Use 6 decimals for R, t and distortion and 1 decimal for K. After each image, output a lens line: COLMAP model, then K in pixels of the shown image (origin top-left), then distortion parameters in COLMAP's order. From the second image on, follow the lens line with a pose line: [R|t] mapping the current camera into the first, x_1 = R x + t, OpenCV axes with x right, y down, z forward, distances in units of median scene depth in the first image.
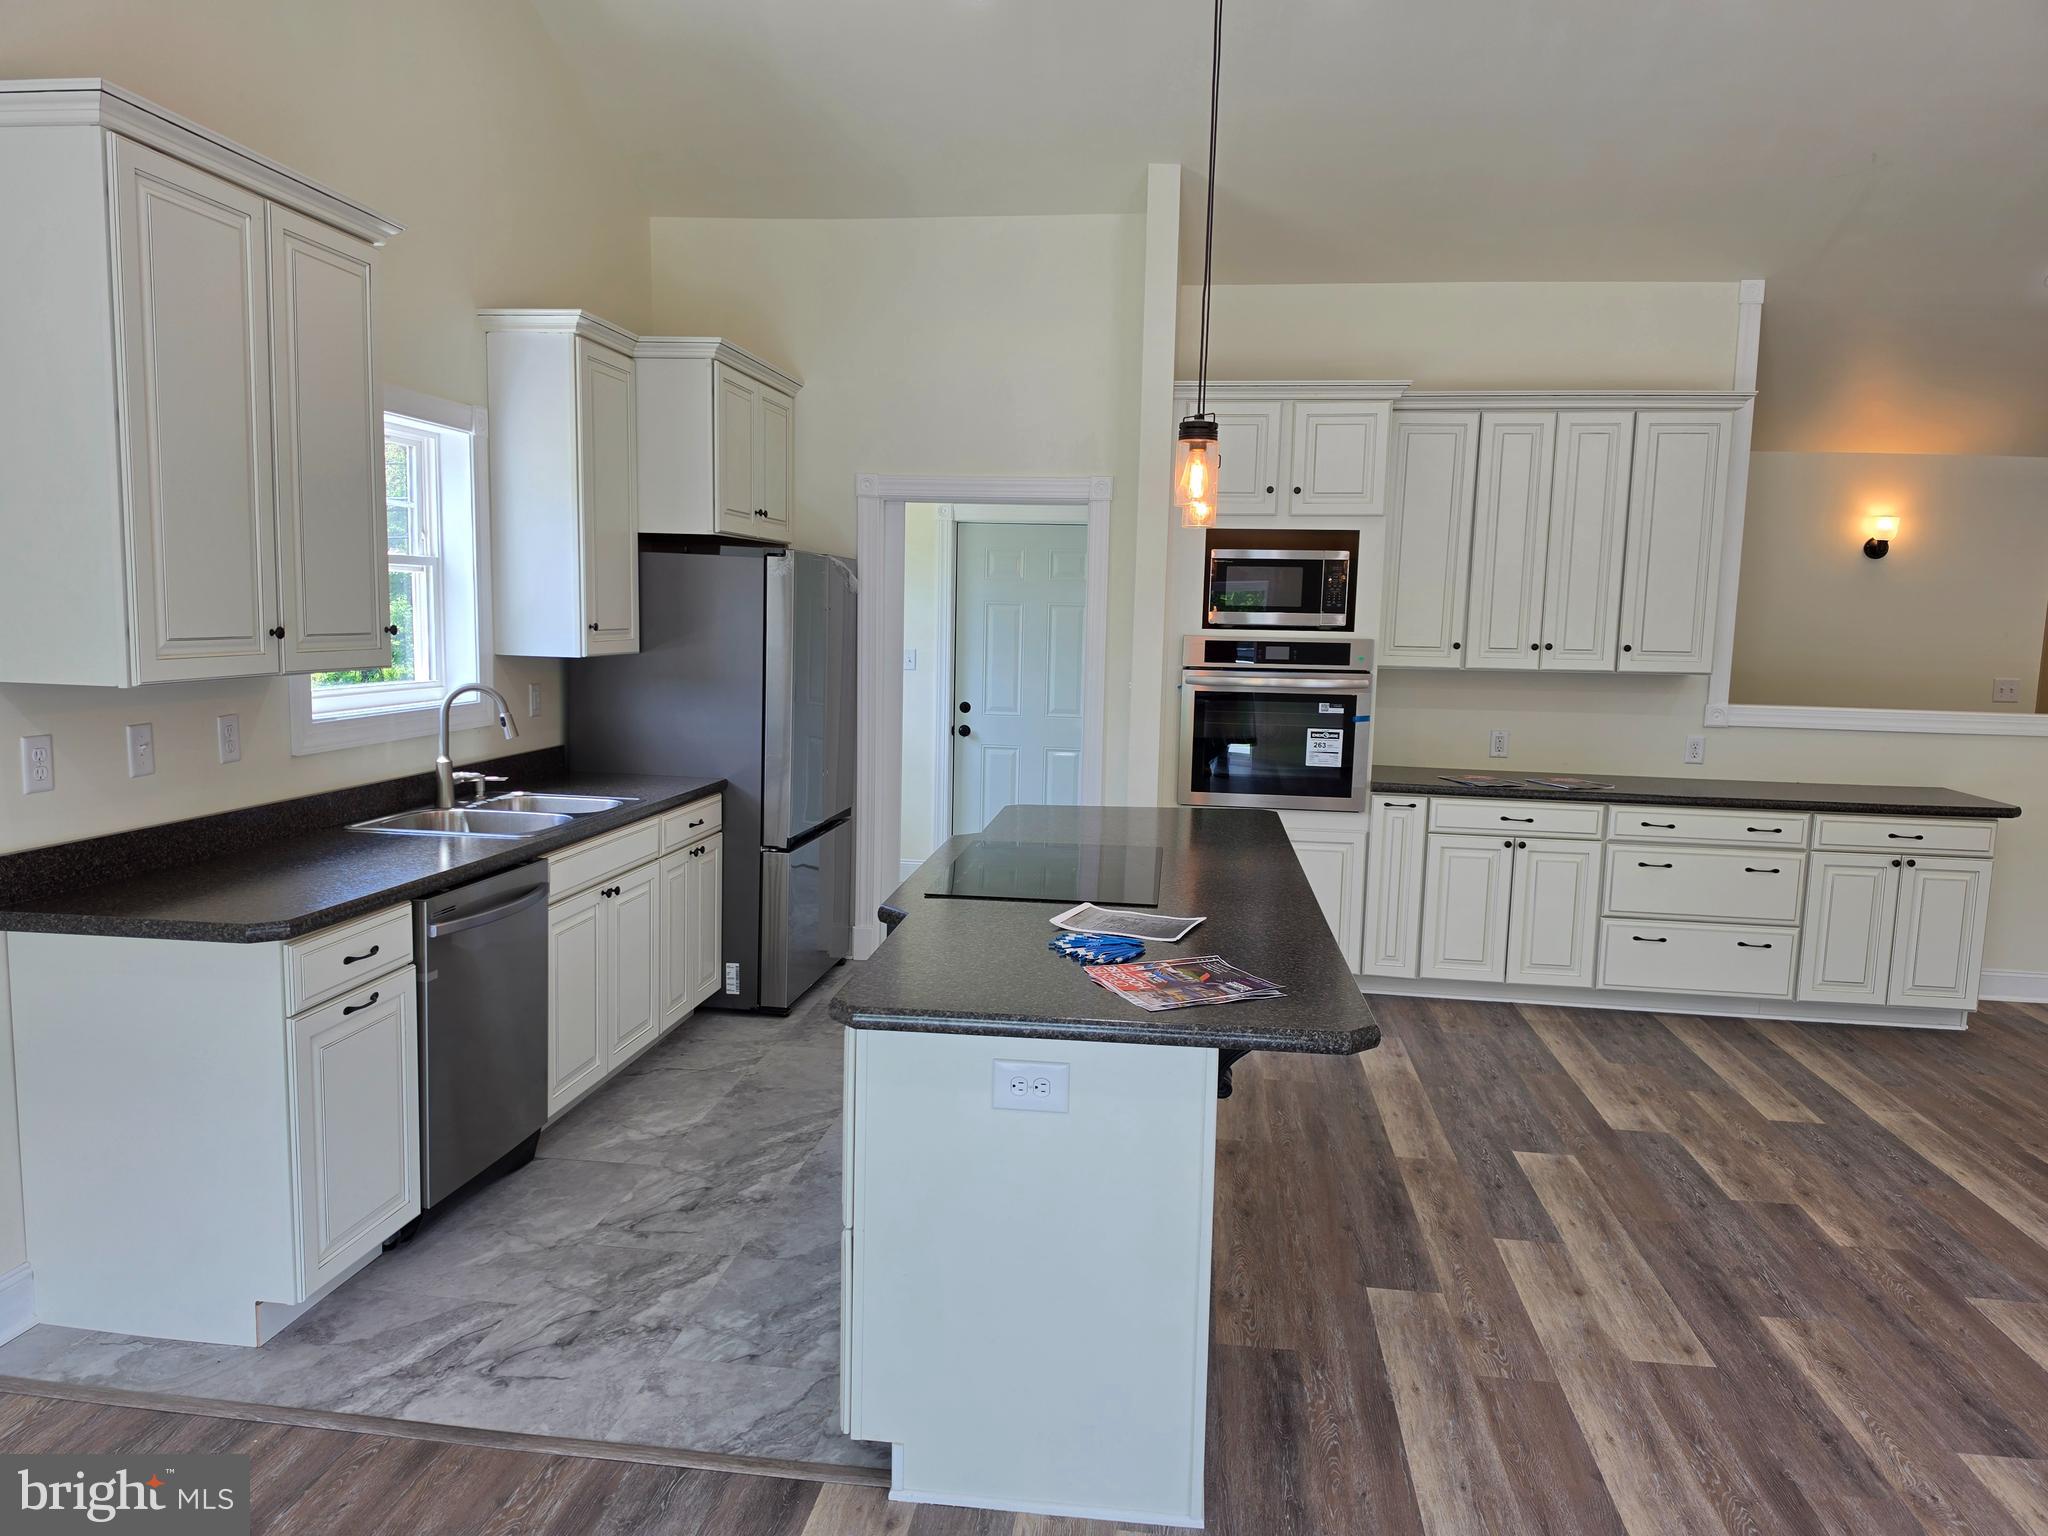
lens RADIAL K [[1422.6, 0, 1030.7], [0, 1422.6, 790.1], [0, 0, 1]] dist [0.059033, -0.057056]
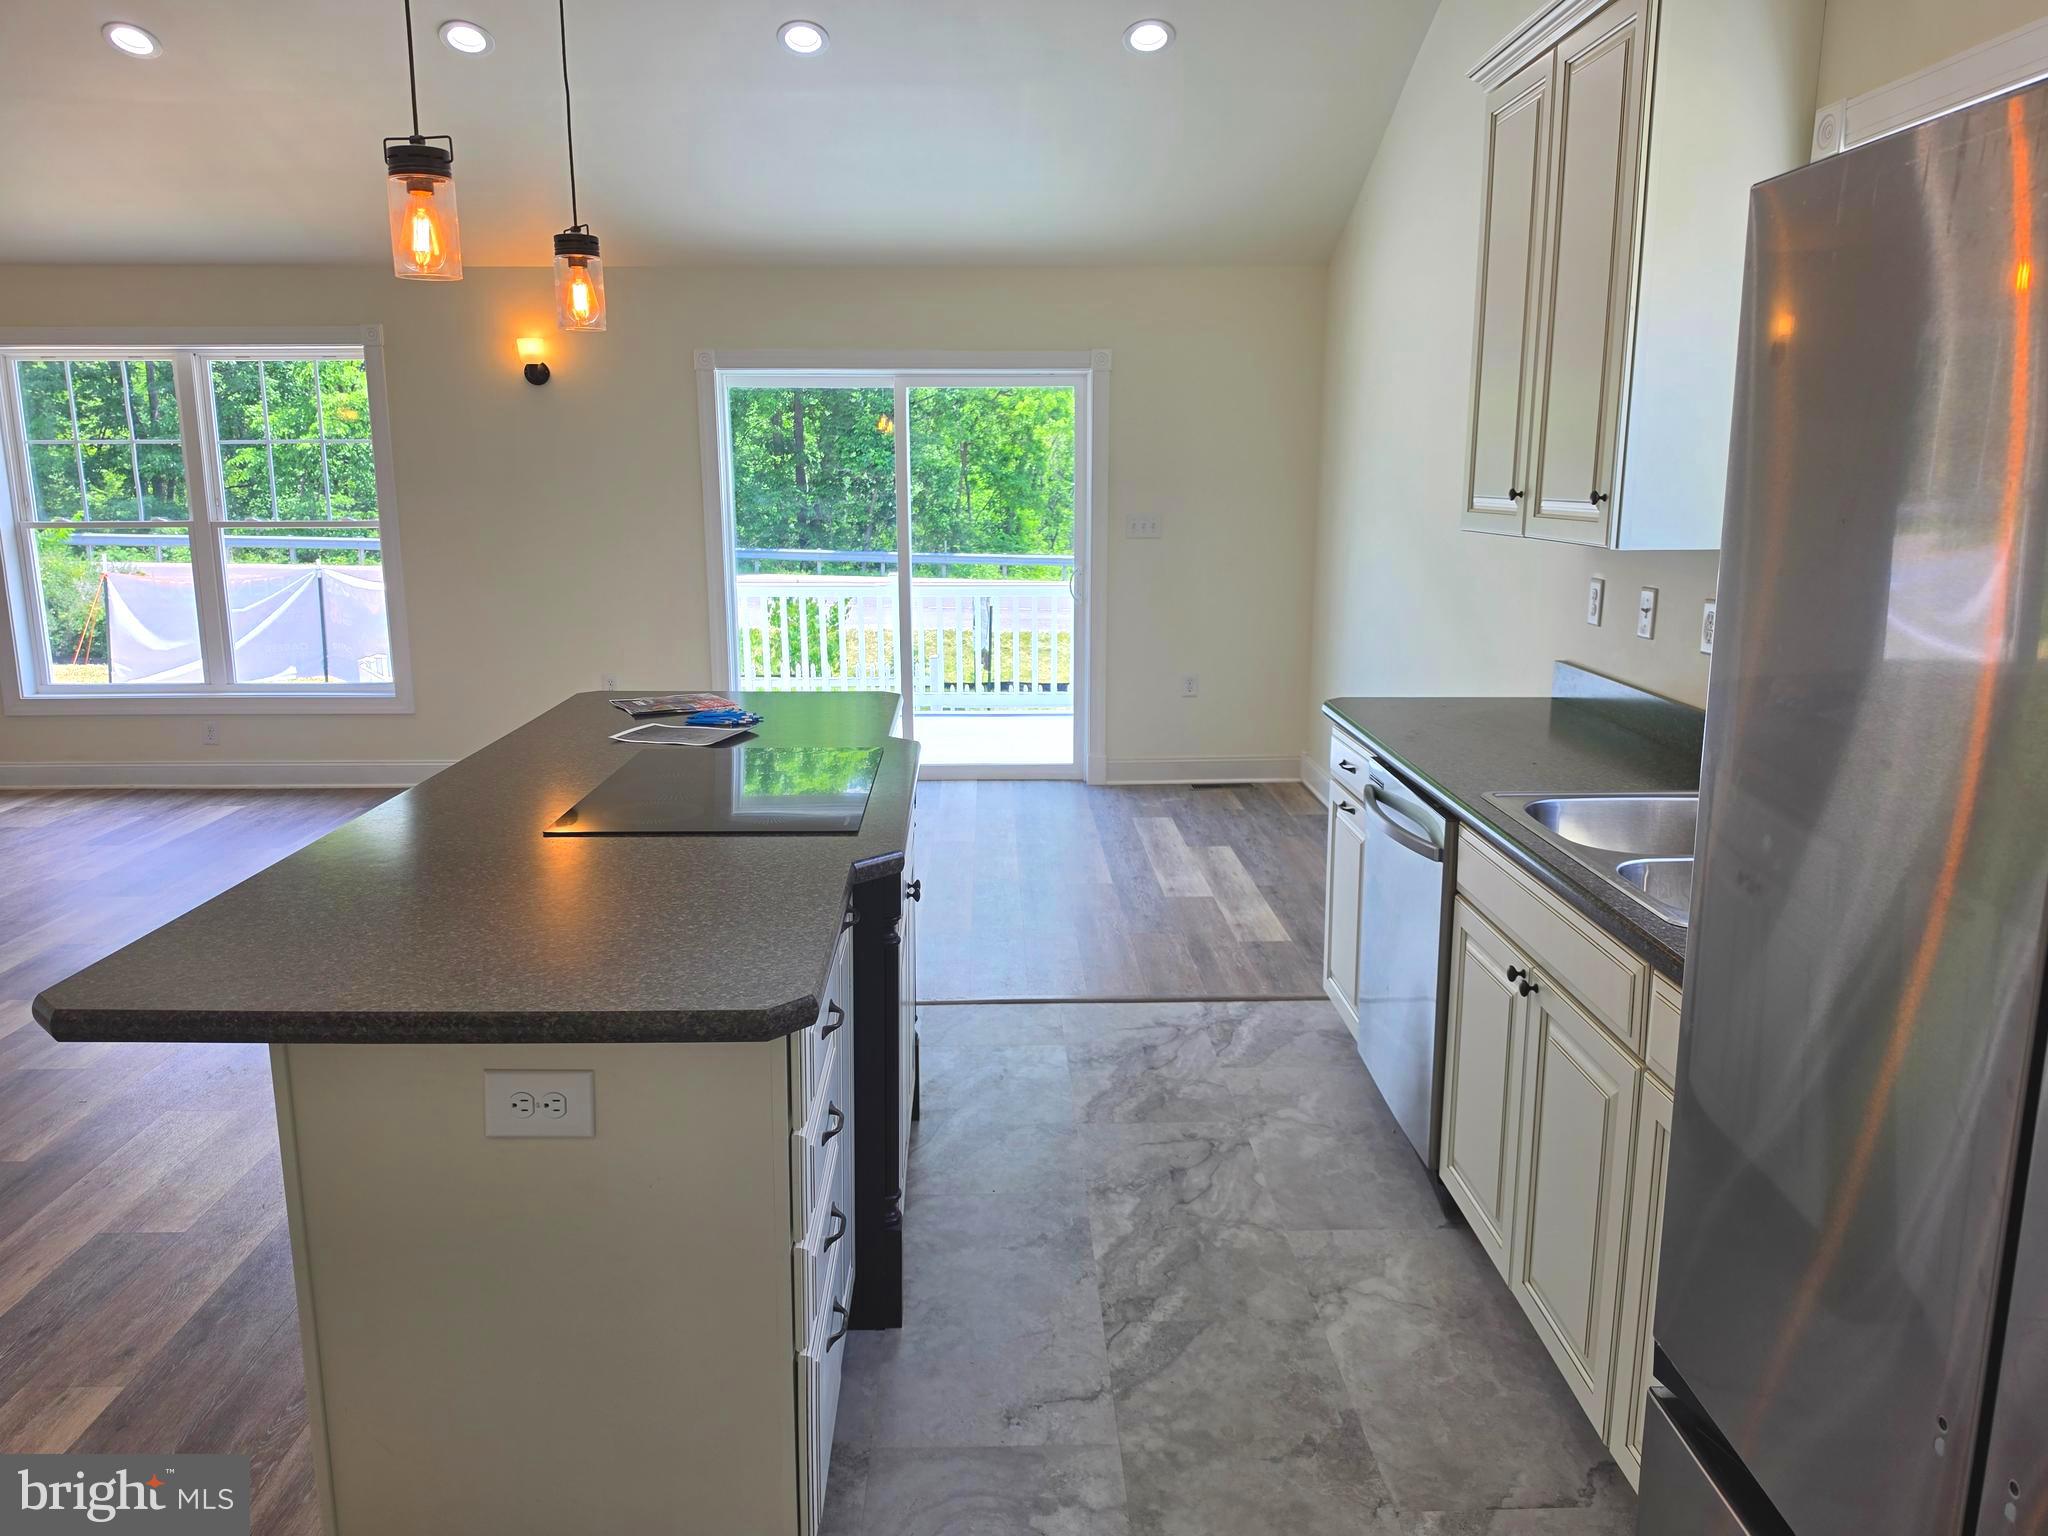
lens RADIAL K [[1403.7, 0, 1033.5], [0, 1403.7, 757.5], [0, 0, 1]] dist [0.094694, -0.145140]
pose [[-0.987961, 0.004856, -0.154624, -0.018361], [-0.044844, 0.947602, 0.316291, -0.155282], [0.148058, 0.319417, -0.935976, 1.275927]]
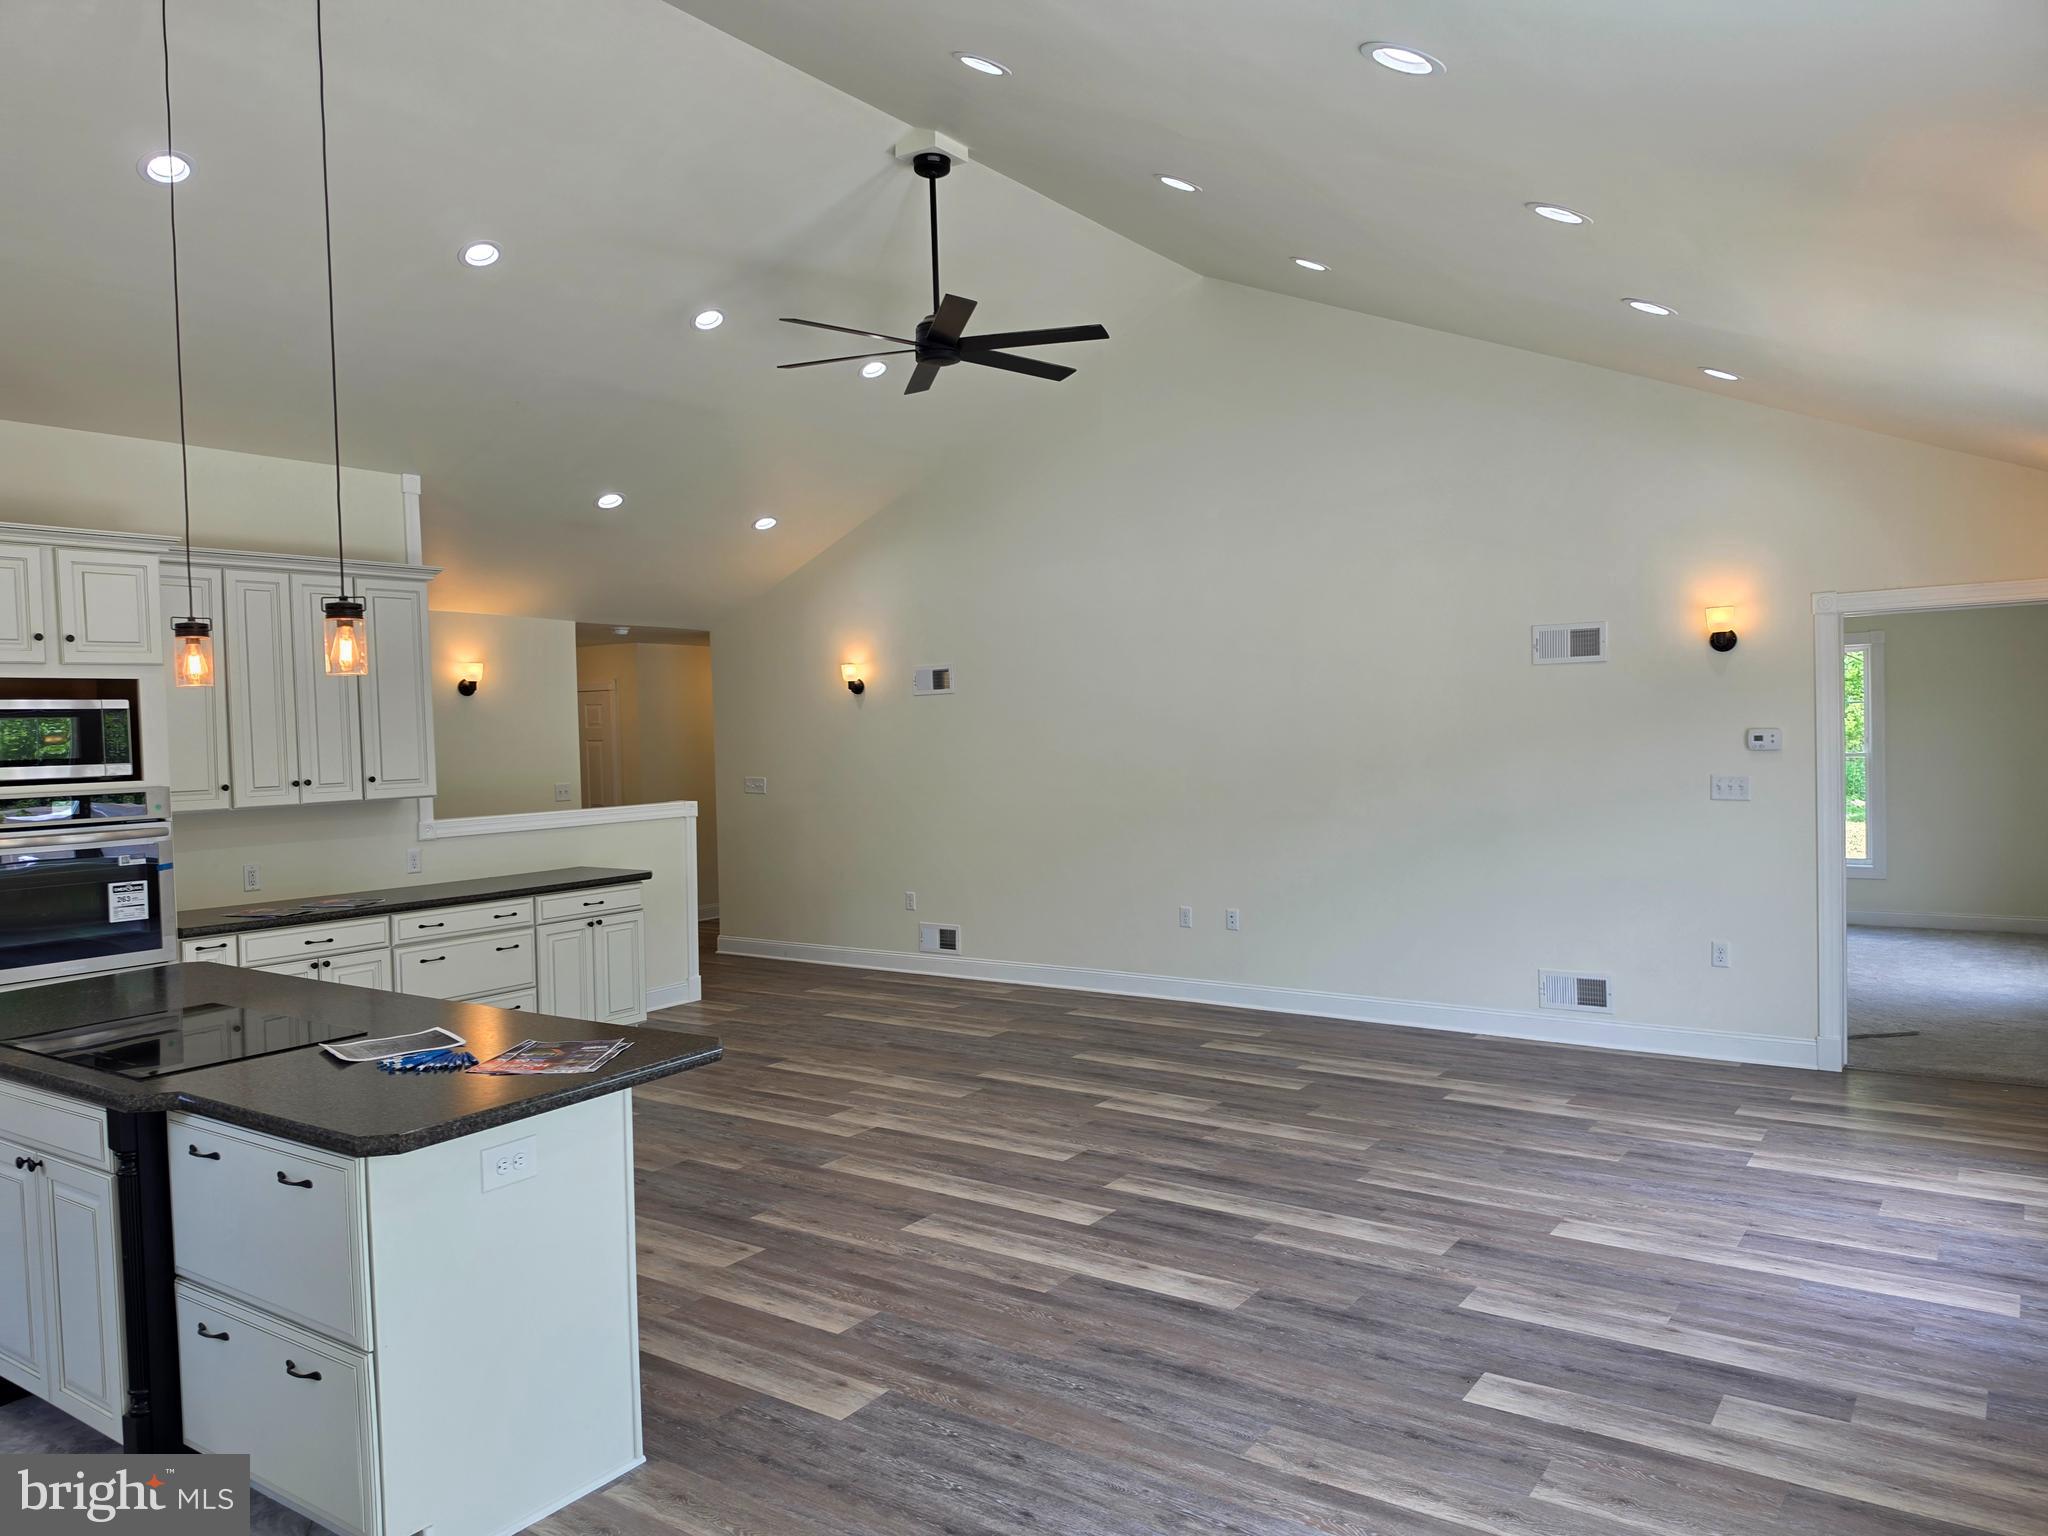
lens RADIAL K [[1425.2, 0, 1006.8], [0, 1425.2, 771.7], [0, 0, 1]] dist [0.118870, -0.182328]
pose [[0.479254, -0.064617, 0.875294, -0.419151], [0.148854, 0.988823, -0.008505, -0.022809], [-0.864961, 0.134367, 0.483516, -0.000424]]
